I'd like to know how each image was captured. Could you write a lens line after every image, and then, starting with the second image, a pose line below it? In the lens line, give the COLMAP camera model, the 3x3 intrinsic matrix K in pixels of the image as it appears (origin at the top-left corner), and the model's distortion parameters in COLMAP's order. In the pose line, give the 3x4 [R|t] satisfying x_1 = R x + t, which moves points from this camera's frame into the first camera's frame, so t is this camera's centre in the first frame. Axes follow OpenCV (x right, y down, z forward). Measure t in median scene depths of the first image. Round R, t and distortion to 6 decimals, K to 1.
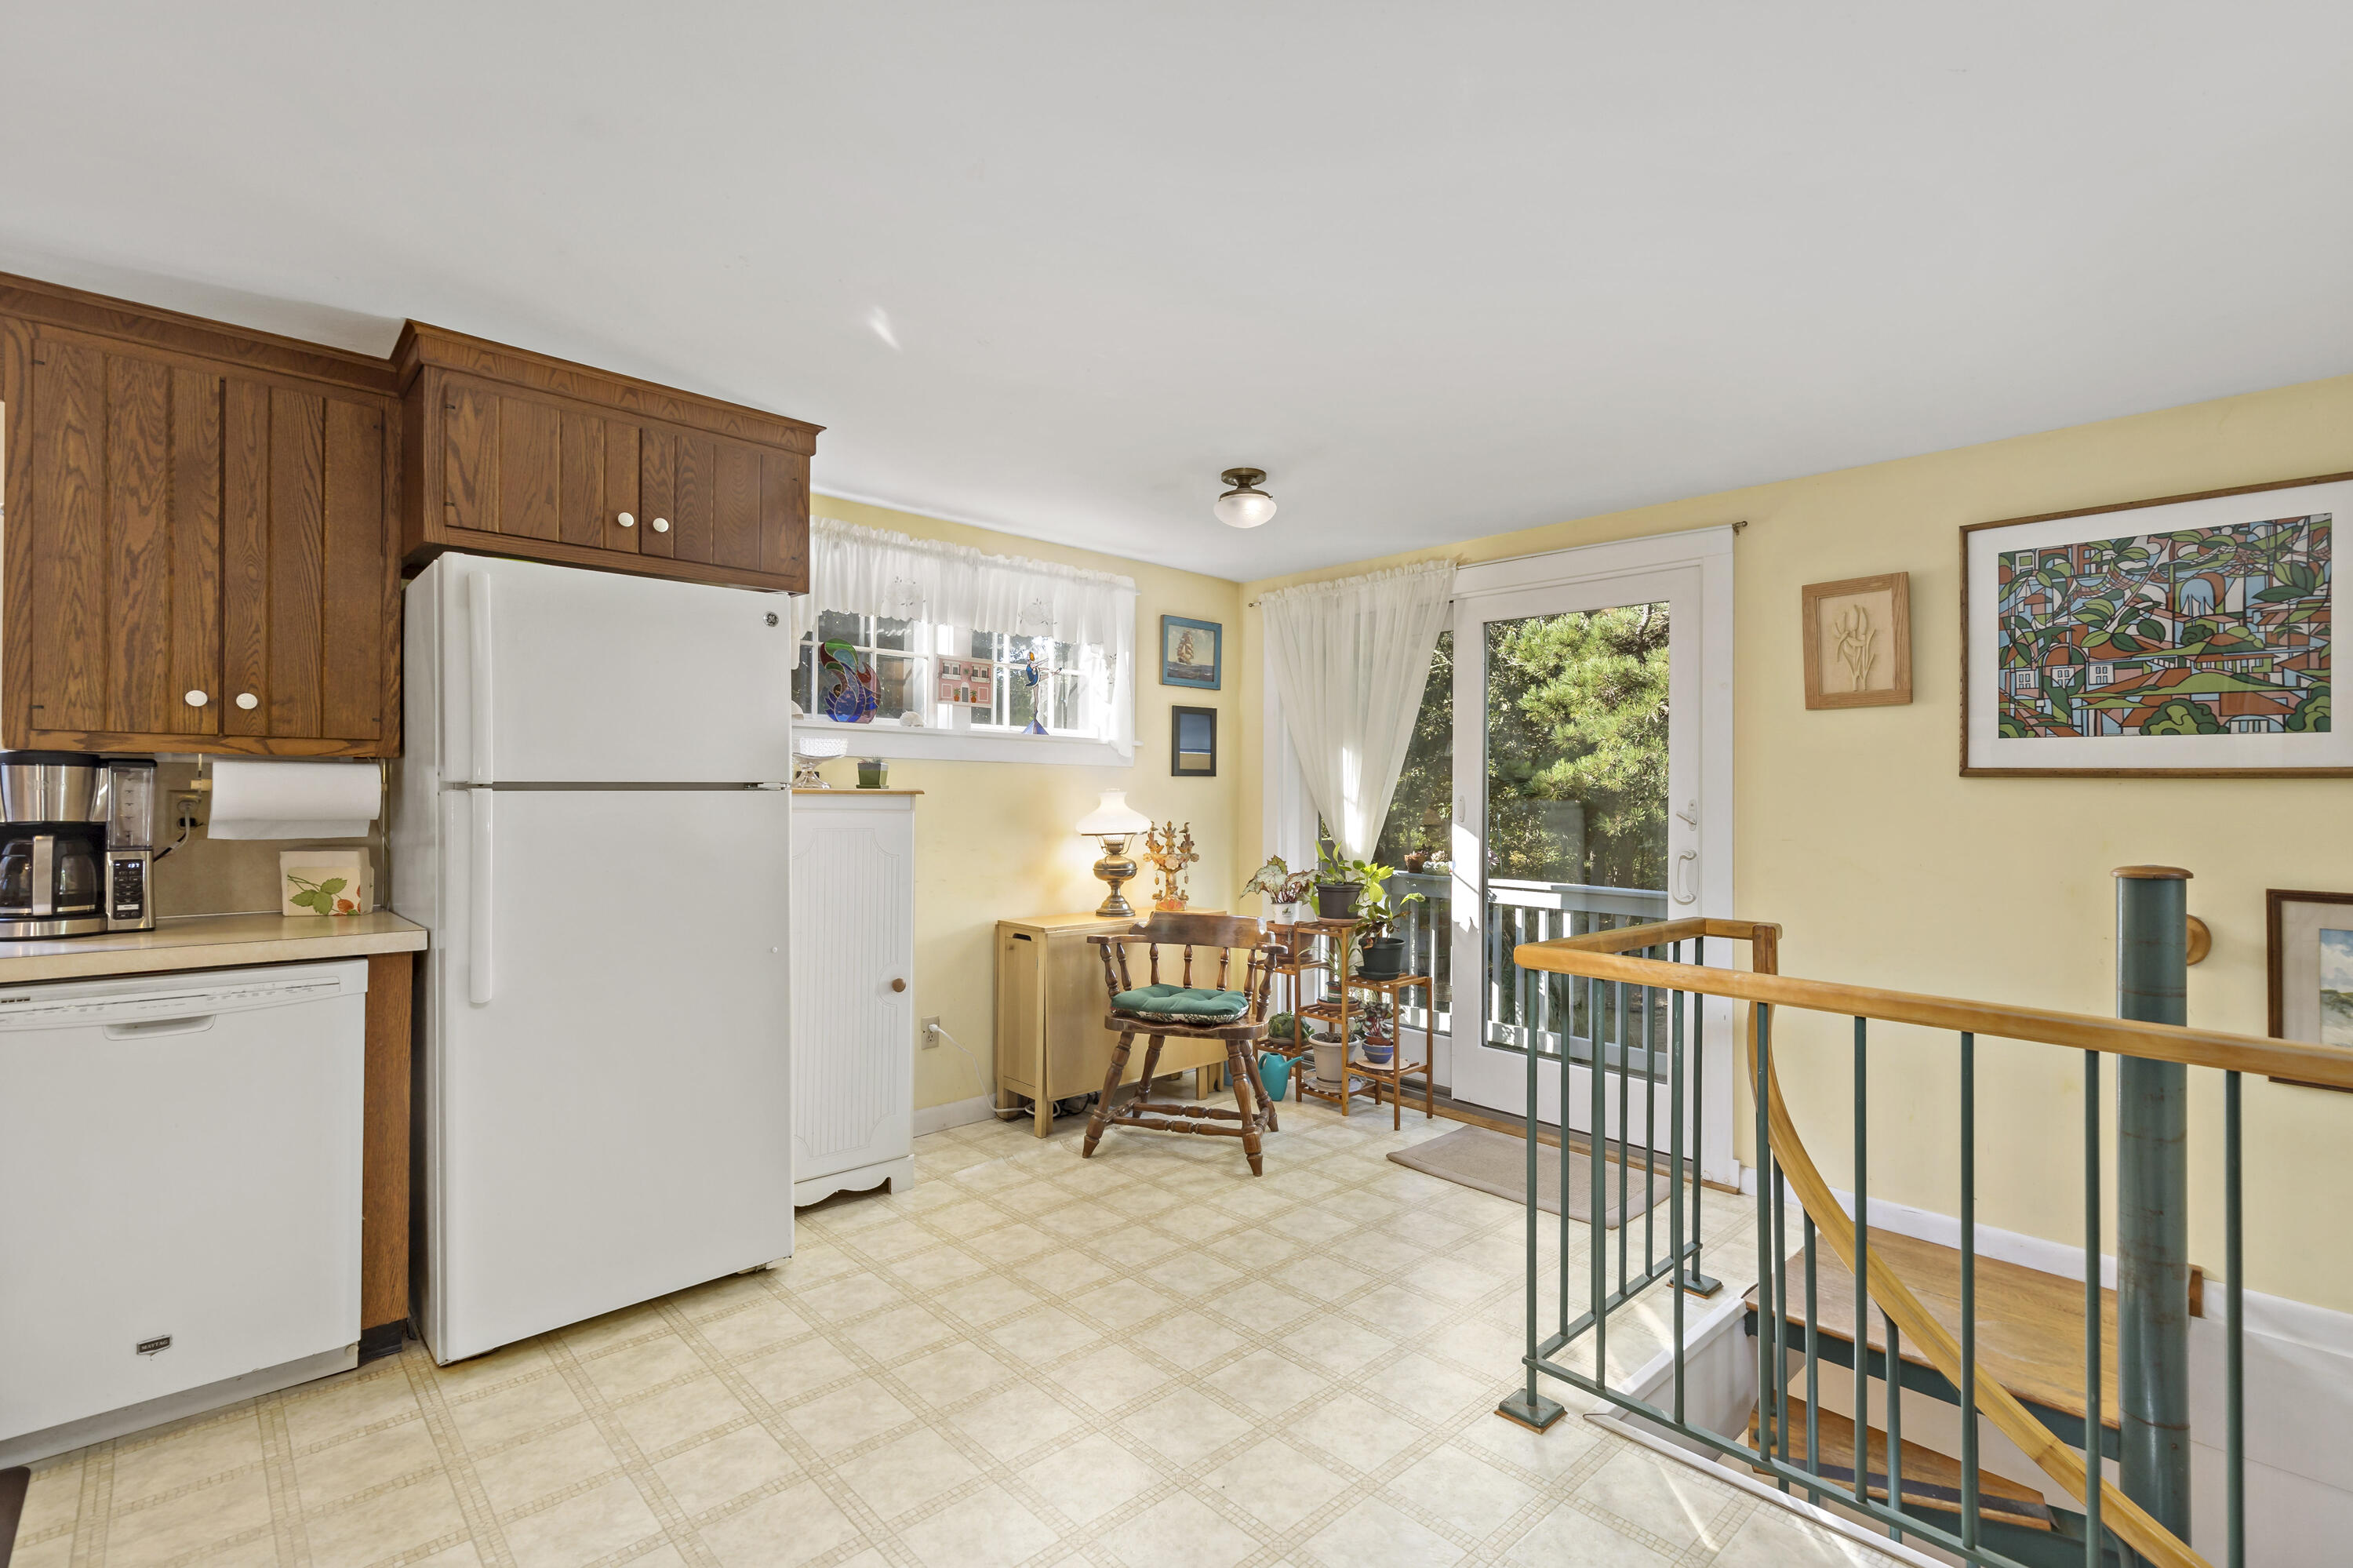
lens RADIAL K [[1062.4, 0, 1174.4], [0, 1062.4, 791.1], [0, 0, 1]] dist [0.001870, 0.000162]
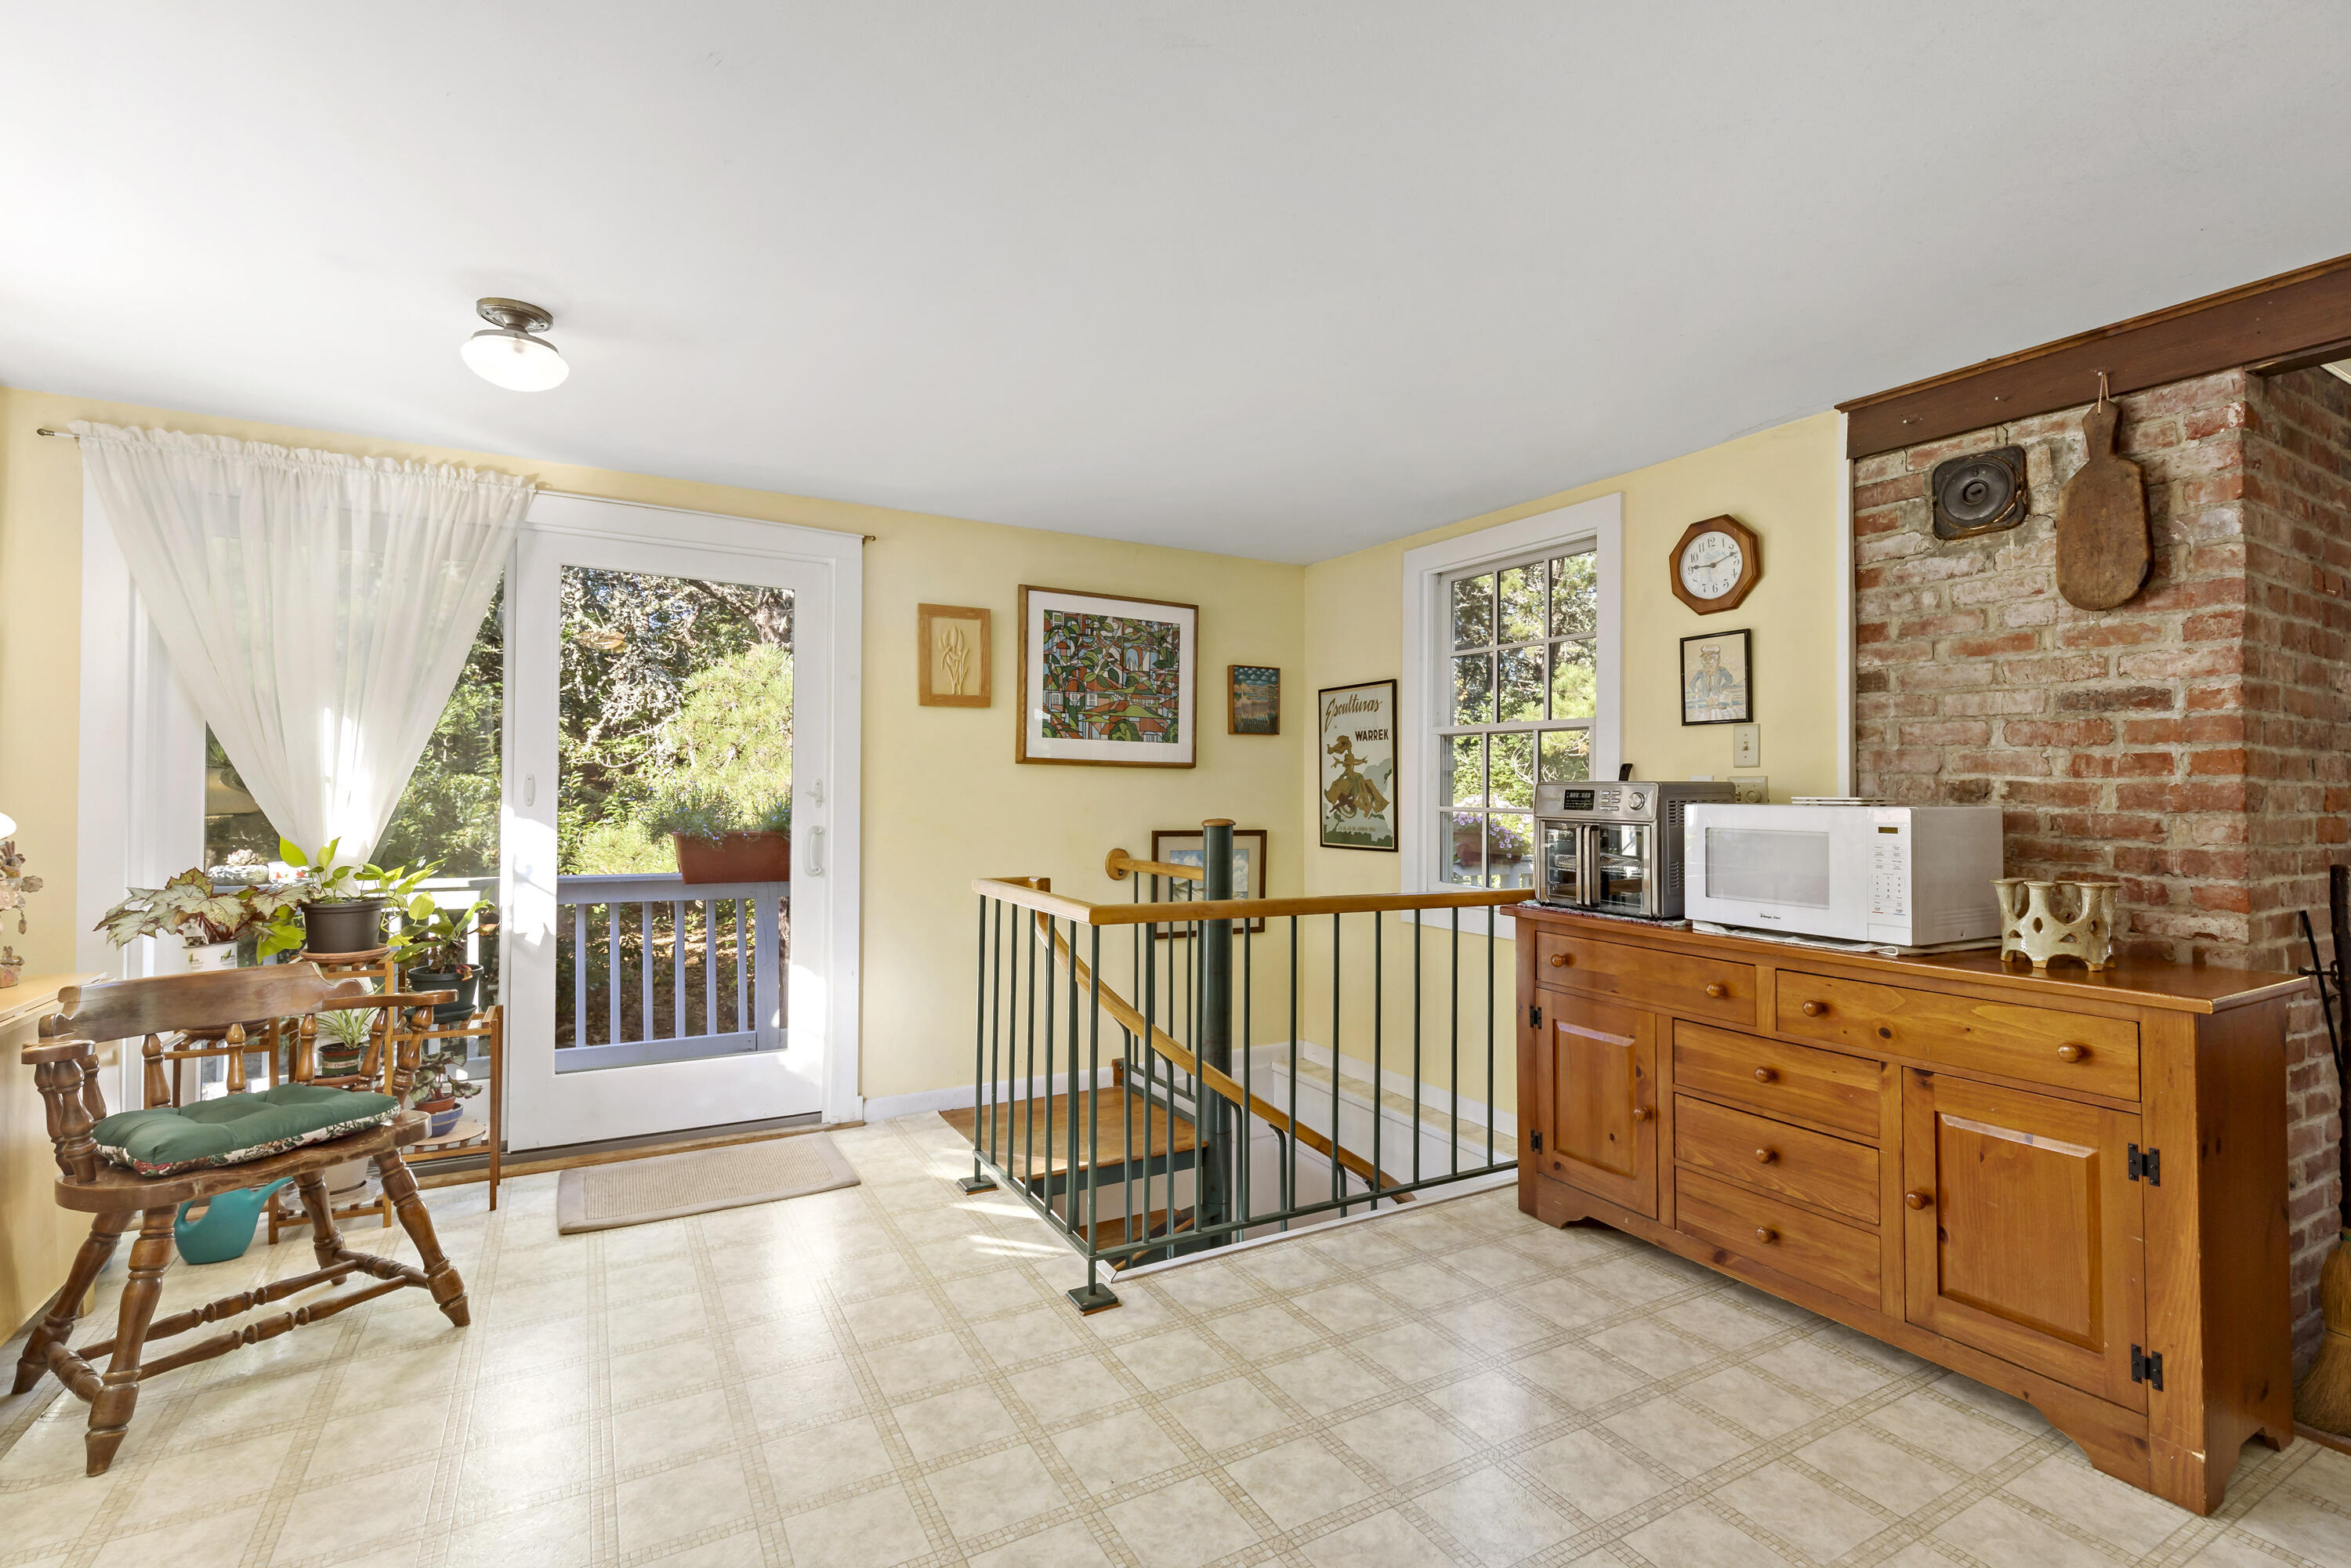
lens RADIAL K [[1070.7, 0, 1180.6], [0, 1070.7, 778.4], [0, 0, 1]] dist [-0.001224, -0.000609]
pose [[0.226959, 0.002654, 0.973901, -0.470475], [-0.011528, 0.999934, -0.000039, 0.003257], [-0.973836, -0.011218, 0.226975, 0.380461]]
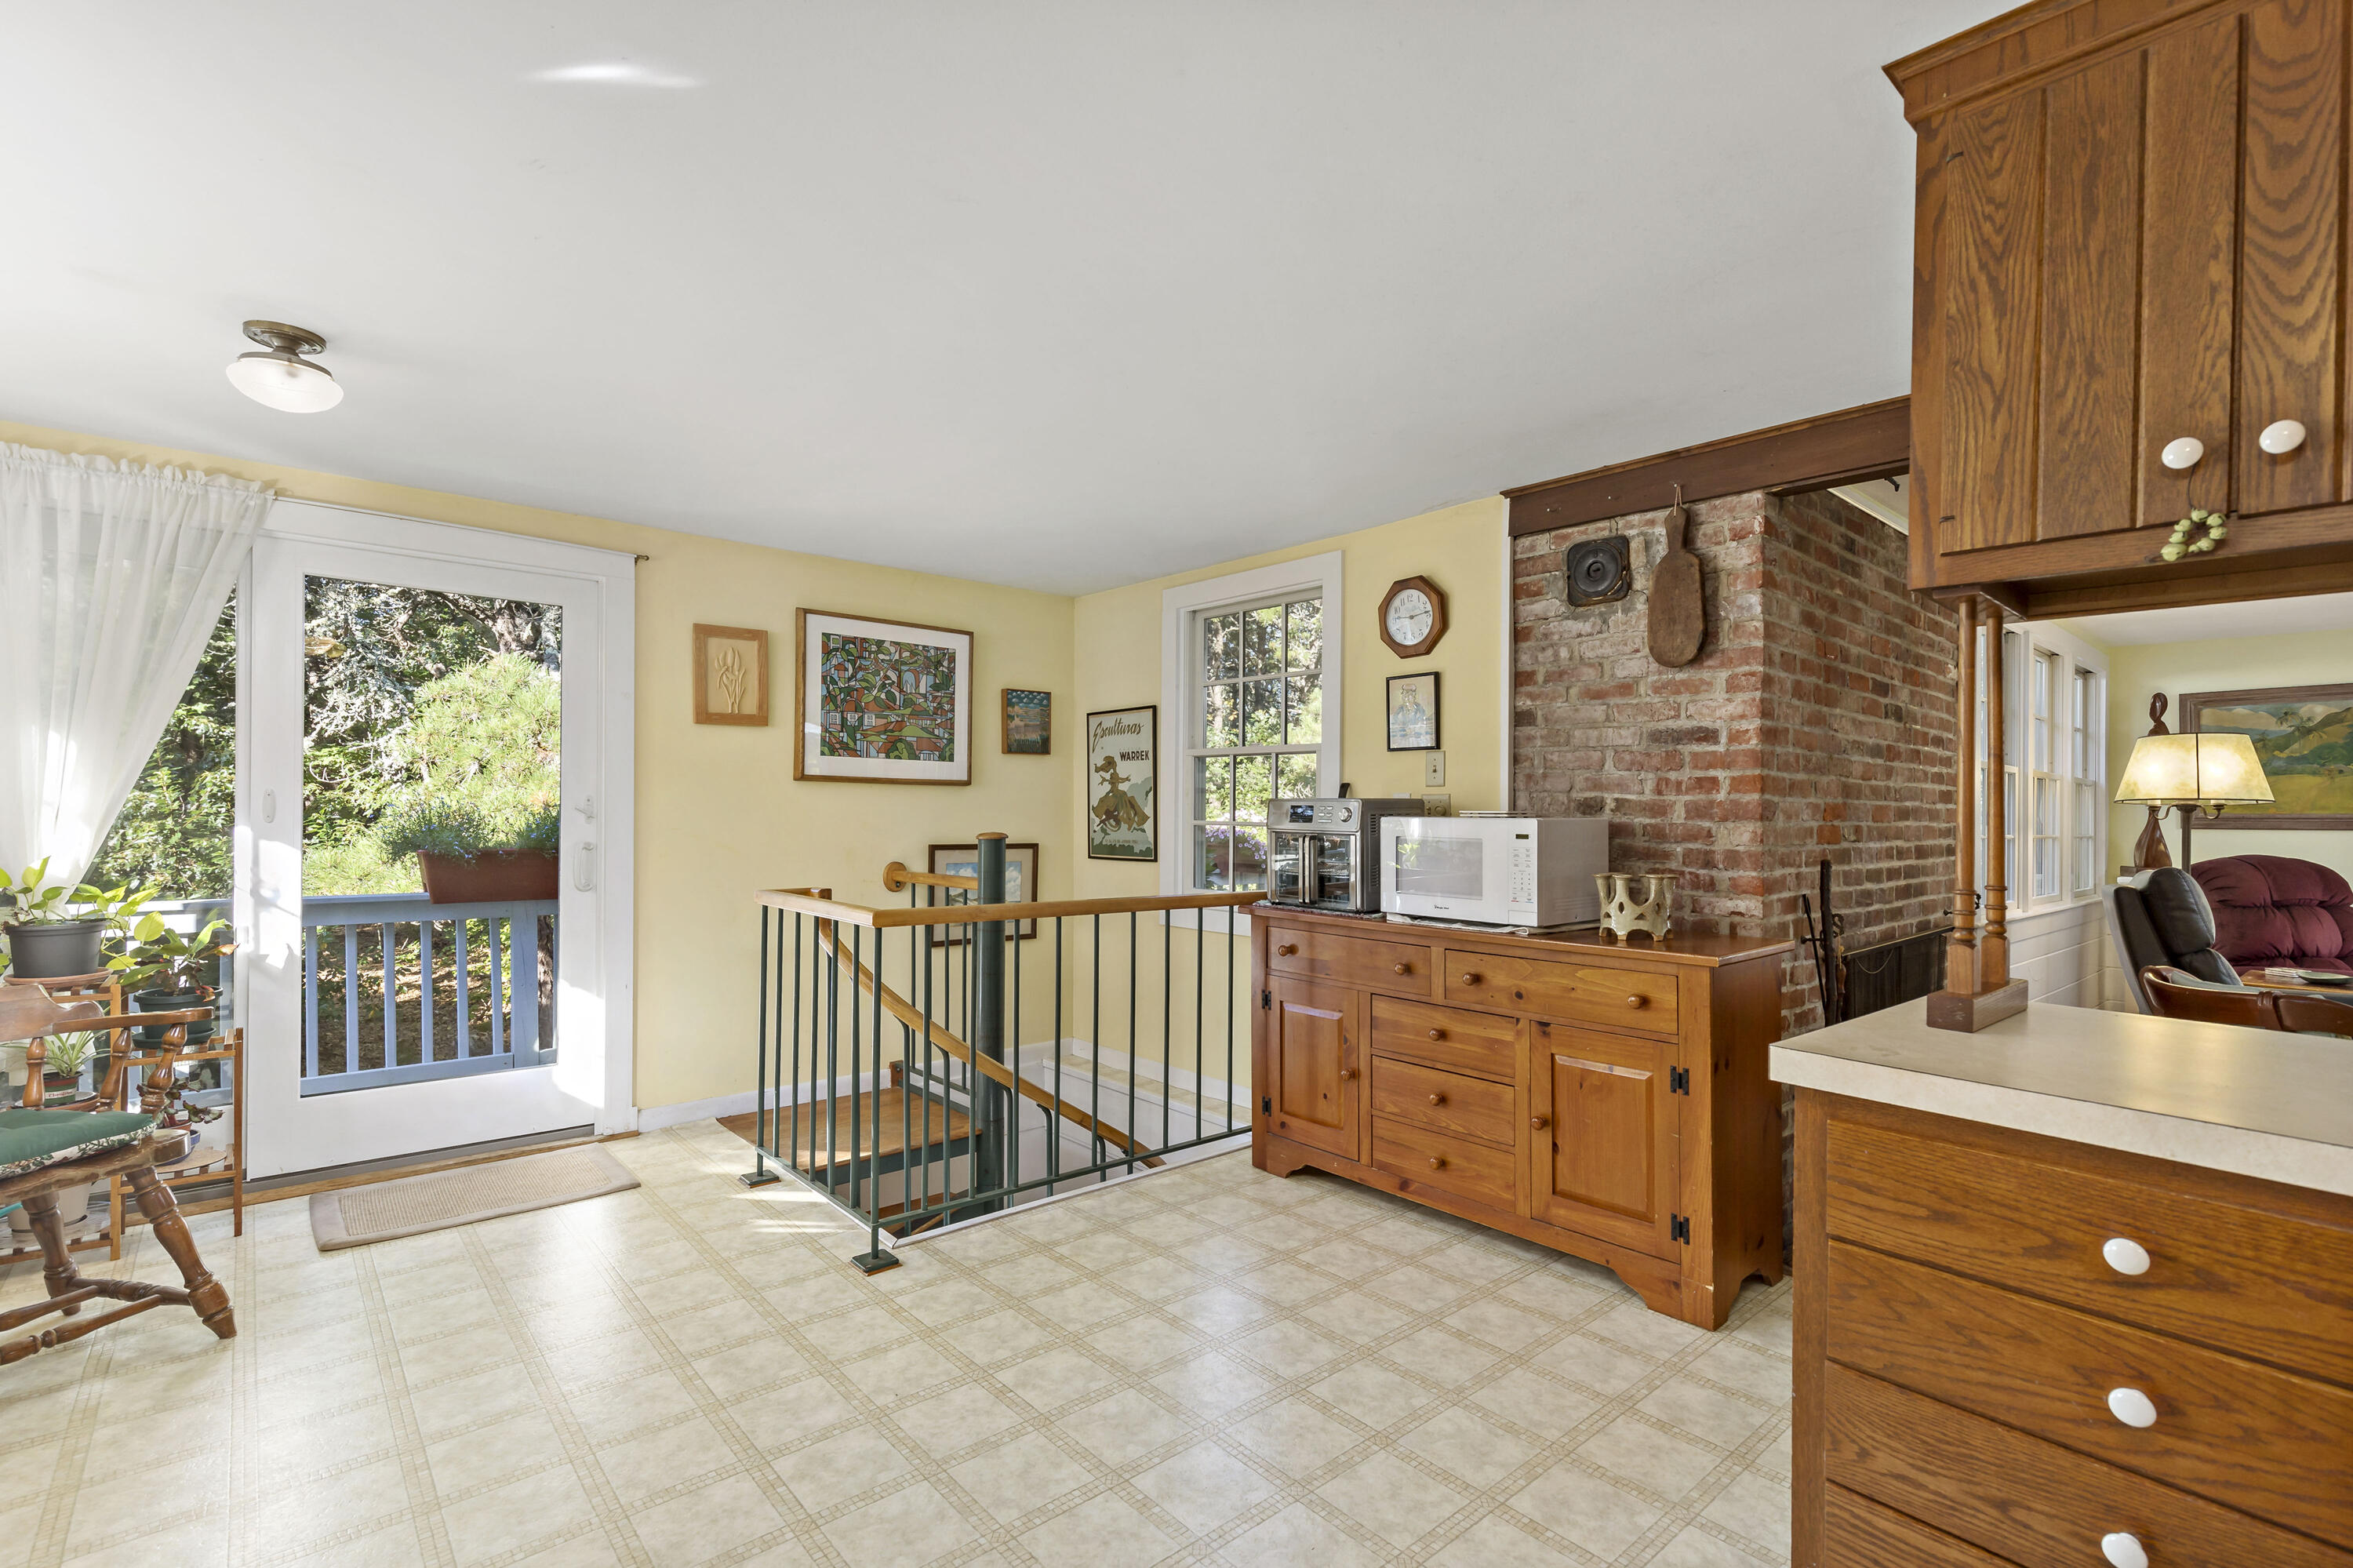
lens RADIAL K [[1071.6, 0, 1175.1], [0, 1071.6, 804.7], [0, 0, 1]] dist [0.001945, -0.000140]
pose [[0.028160, -0.006390, 0.999583, -0.570637], [-0.012356, 0.999901, 0.006740, 0.002890], [-0.999527, -0.012541, 0.028078, 0.356308]]
